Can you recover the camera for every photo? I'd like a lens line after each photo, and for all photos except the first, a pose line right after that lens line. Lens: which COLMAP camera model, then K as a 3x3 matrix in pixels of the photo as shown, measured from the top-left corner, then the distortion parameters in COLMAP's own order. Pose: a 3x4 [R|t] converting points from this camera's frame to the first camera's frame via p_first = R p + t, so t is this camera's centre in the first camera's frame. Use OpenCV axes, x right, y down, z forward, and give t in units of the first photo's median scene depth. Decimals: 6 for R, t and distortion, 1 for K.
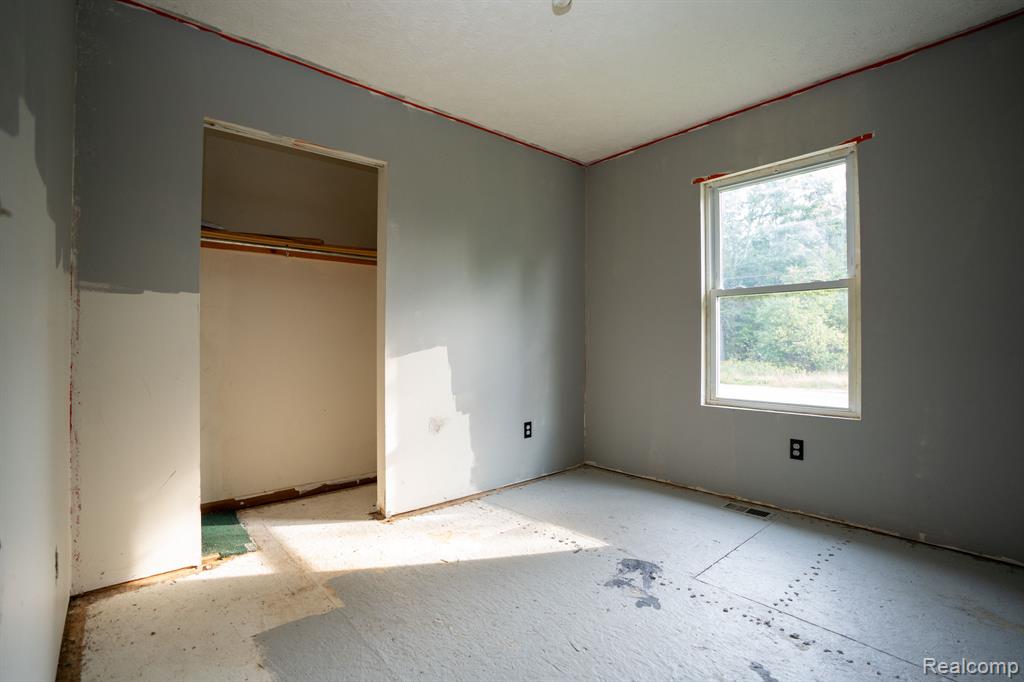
lens RADIAL K [[486.6, 0, 510.3], [0, 486.6, 337.8], [0, 0, 1]] dist [-0.076570, 0.029665]
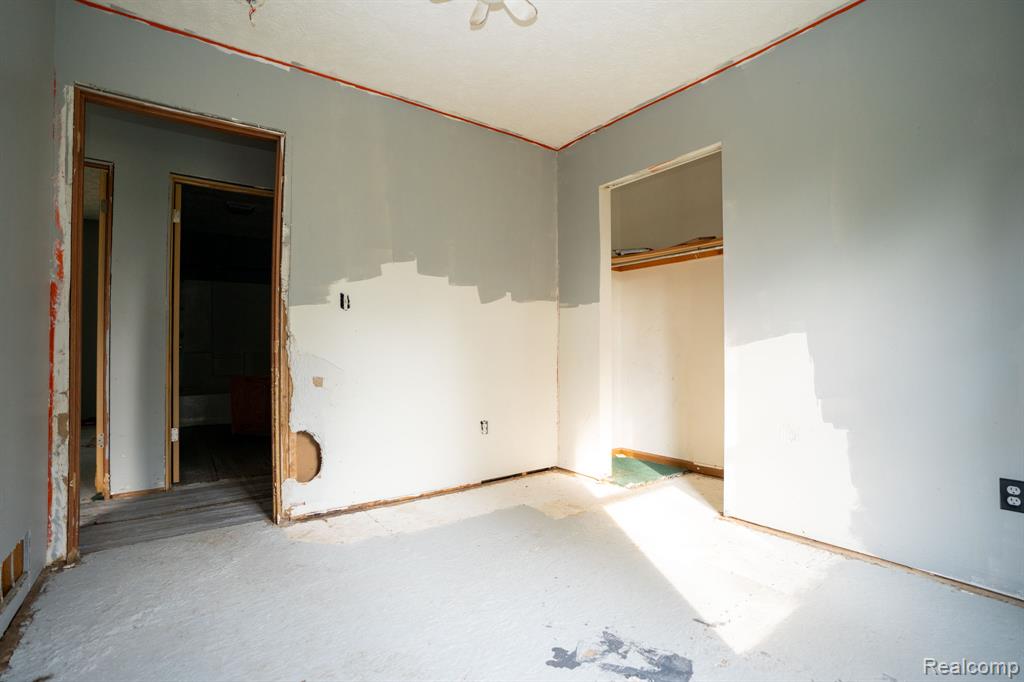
lens RADIAL K [[486.6, 0, 510.3], [0, 486.6, 337.8], [0, 0, 1]] dist [-0.076570, 0.029665]
pose [[-0.107237, -0.020118, -0.994030, 0.727128], [0.012144, 0.999694, -0.021543, 0.039976], [0.994159, -0.014382, -0.106960, 0.685431]]
